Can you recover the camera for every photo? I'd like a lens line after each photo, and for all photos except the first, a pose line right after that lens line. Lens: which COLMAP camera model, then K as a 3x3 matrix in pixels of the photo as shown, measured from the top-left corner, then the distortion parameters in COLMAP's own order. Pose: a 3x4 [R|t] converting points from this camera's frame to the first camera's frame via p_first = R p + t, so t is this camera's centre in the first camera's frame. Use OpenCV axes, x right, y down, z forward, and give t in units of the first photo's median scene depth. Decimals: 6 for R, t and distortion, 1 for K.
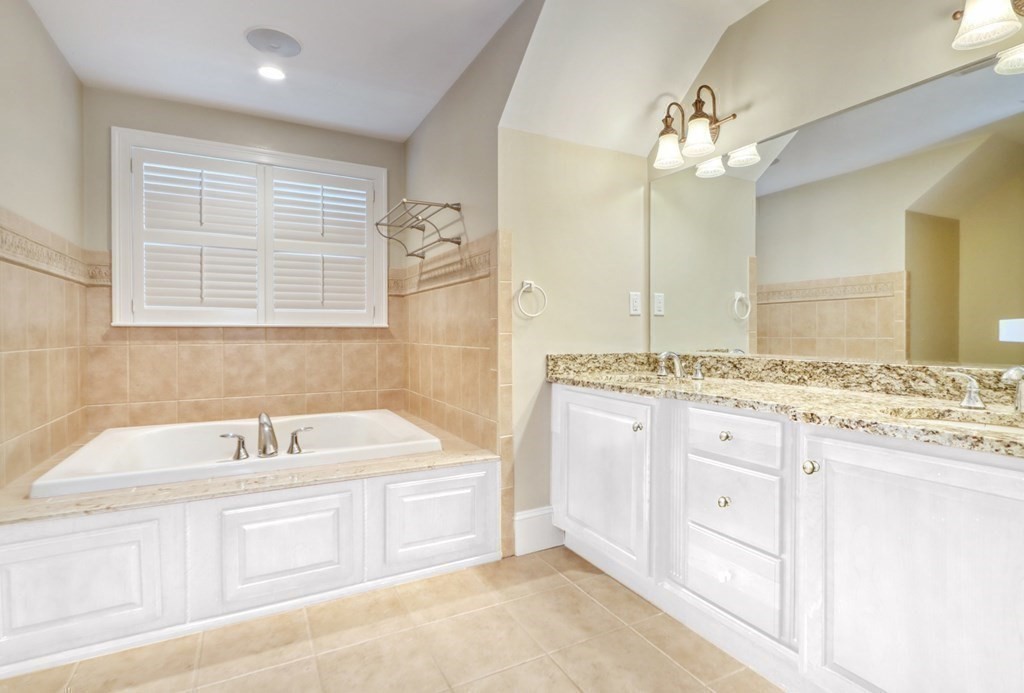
lens RADIAL K [[496.0, 0, 510.9], [0, 496.0, 349.3], [0, 0, 1]] dist [-0.000246, -0.000092]
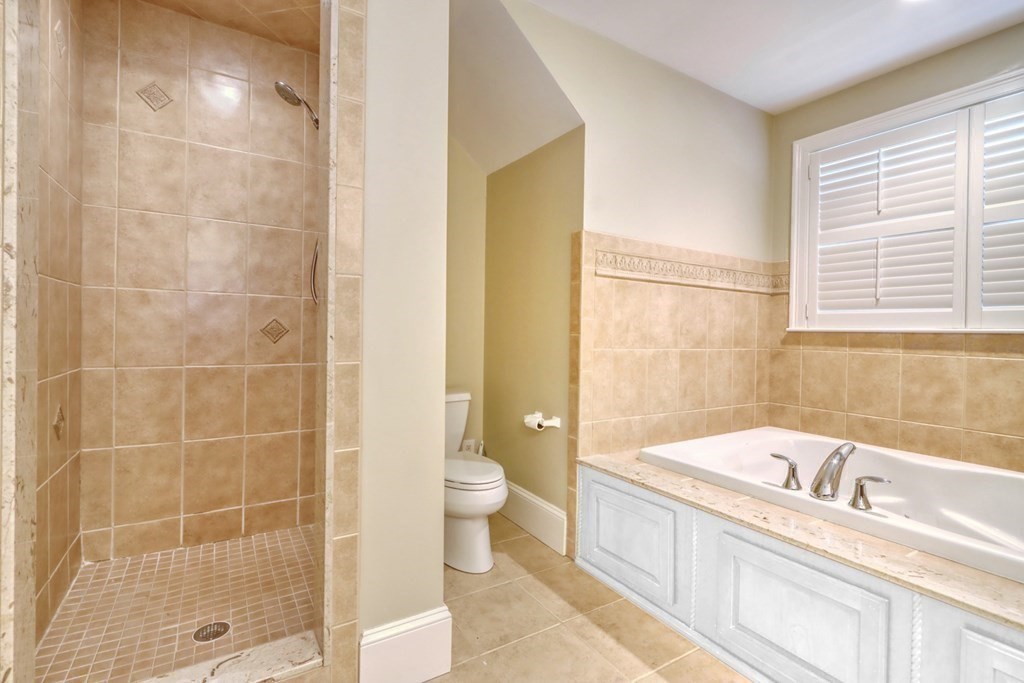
lens RADIAL K [[472.6, 0, 512.0], [0, 472.6, 341.5], [0, 0, 1]] dist [-0.000122, -0.000312]
pose [[0.067044, 0.022800, -0.997489, 0.159079], [-0.051804, 0.998470, 0.019340, -0.013640], [0.996404, 0.050378, 0.068123, 0.340966]]
